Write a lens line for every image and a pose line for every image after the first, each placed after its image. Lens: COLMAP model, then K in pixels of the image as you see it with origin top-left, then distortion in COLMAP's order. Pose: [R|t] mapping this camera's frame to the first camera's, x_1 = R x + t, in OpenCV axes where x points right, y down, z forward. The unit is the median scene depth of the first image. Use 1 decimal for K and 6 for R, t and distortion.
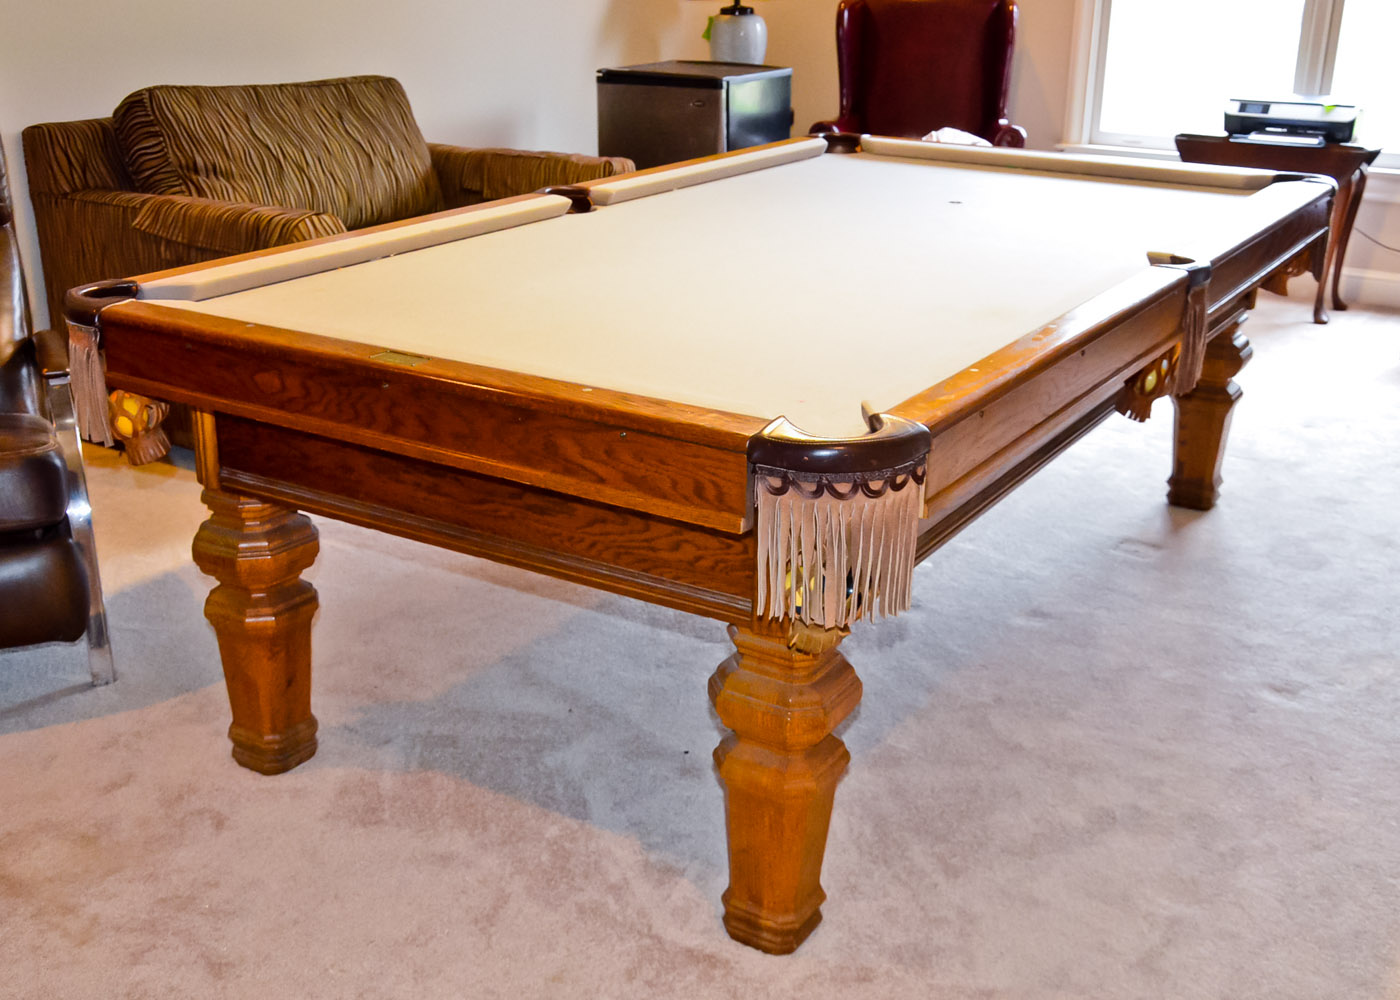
lens RADIAL K [[1507.2, 0, 700.0], [0, 1507.2, 500.0], [0, 0, 1]] dist [-0.083972, 0.155123]
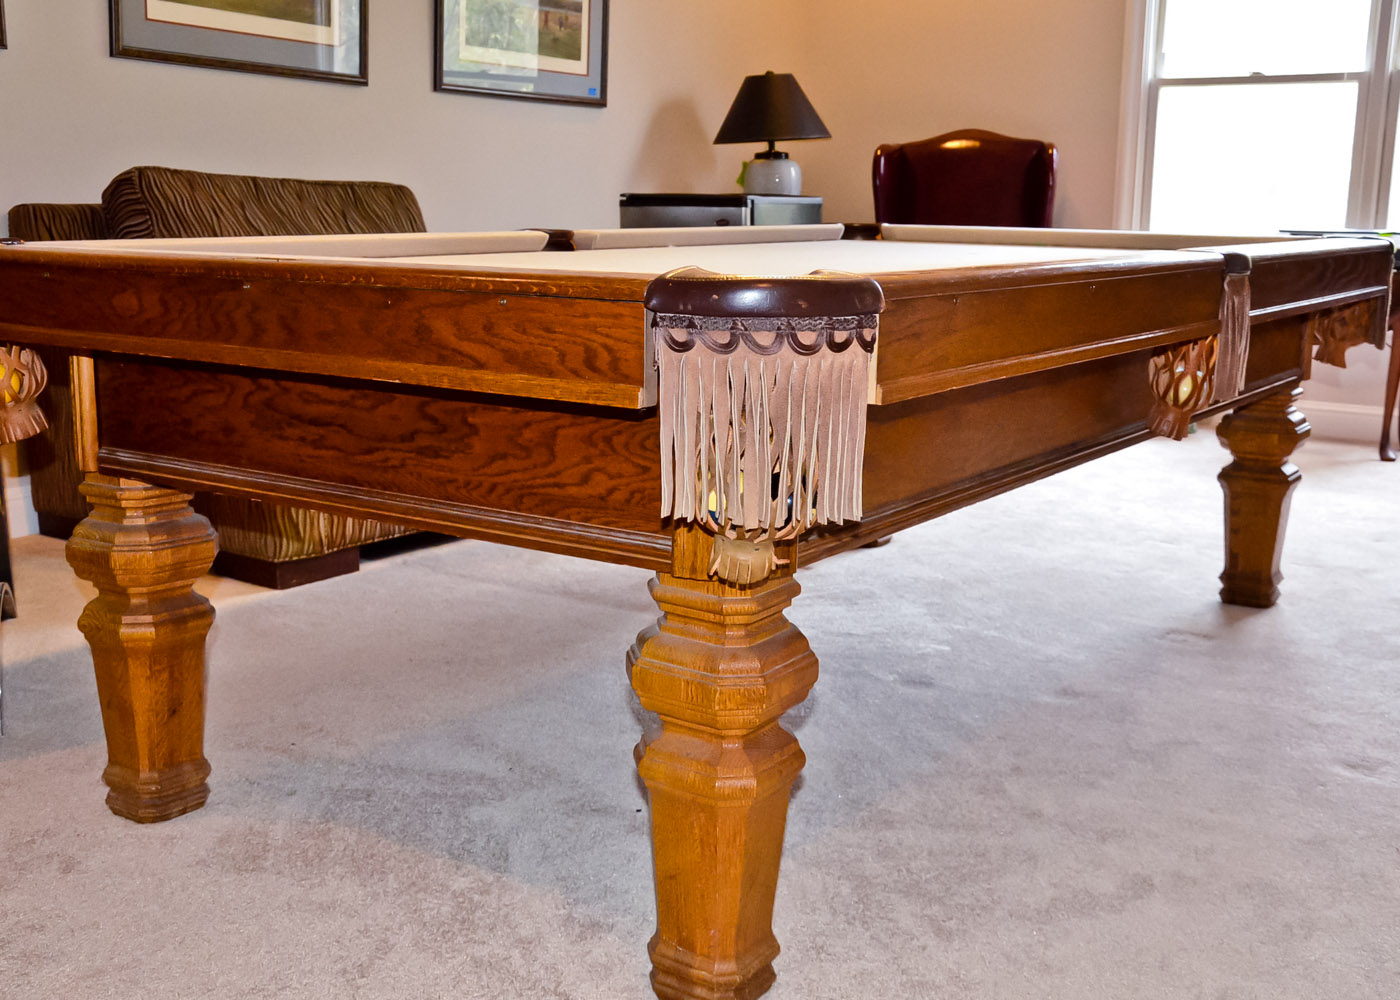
lens RADIAL K [[1507.2, 0, 700.0], [0, 1507.2, 500.0], [0, 0, 1]] dist [-0.083972, 0.155123]
pose [[0.999053, 0.008657, -0.042648, 0.063654], [-0.014815, 0.989134, -0.146270, 0.126546], [0.040918, 0.146763, 0.988325, 0.155921]]
